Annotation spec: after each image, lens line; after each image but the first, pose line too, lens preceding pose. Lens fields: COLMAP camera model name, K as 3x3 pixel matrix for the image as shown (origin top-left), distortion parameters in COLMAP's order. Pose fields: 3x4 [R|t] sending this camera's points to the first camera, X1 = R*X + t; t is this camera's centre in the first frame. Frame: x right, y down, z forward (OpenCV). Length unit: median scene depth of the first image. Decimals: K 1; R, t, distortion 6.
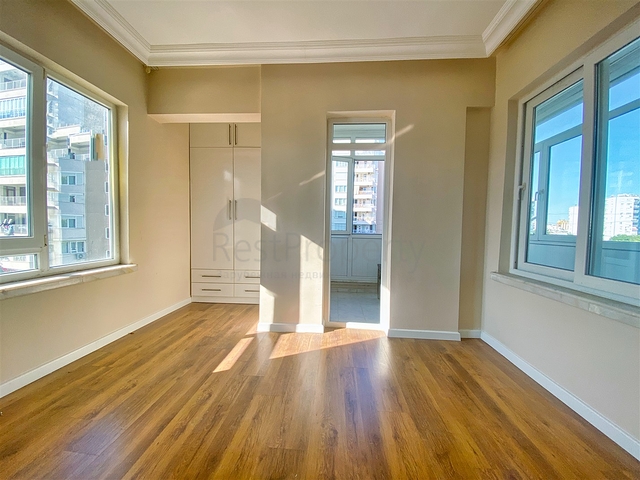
lens RADIAL K [[260.0, 0, 321.3], [0, 260.0, 245.0], [0, 0, 1]] dist [0.002062, -0.006888]
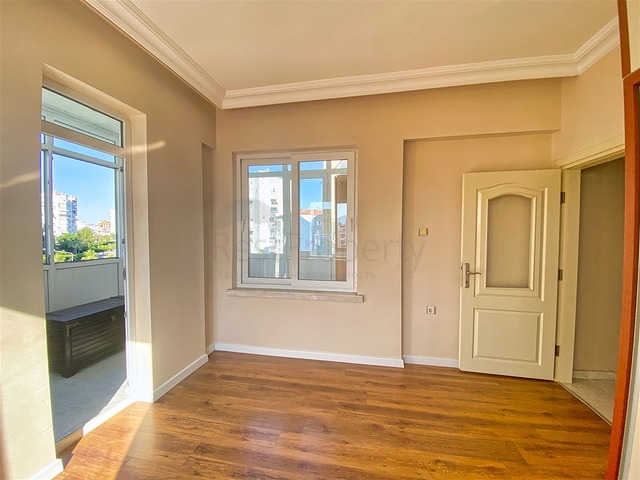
lens RADIAL K [[260.0, 0, 322.8], [0, 260.0, 240.9], [0, 0, 1]] dist [0.002062, -0.006888]
pose [[0.125404, -0.042833, 0.991181, -0.439718], [0.058697, 0.997638, 0.035686, -0.129369], [-0.990368, 0.053704, 0.127622, 0.379179]]
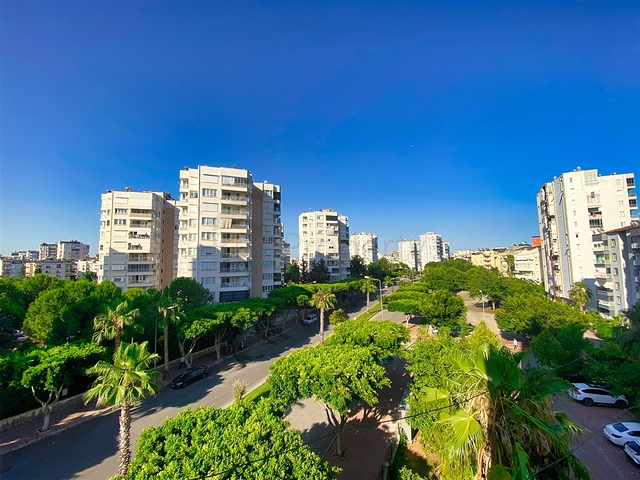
lens RADIAL K [[260.0, 0, 319.4], [0, 260.0, 238.4], [0, 0, 1]] dist [0.002062, -0.006888]
pose [[0.892355, 0.007753, 0.451267, 0.177108], [0.062372, 0.988140, -0.140315, -0.268815], [-0.447003, 0.153357, 0.881289, 1.392102]]
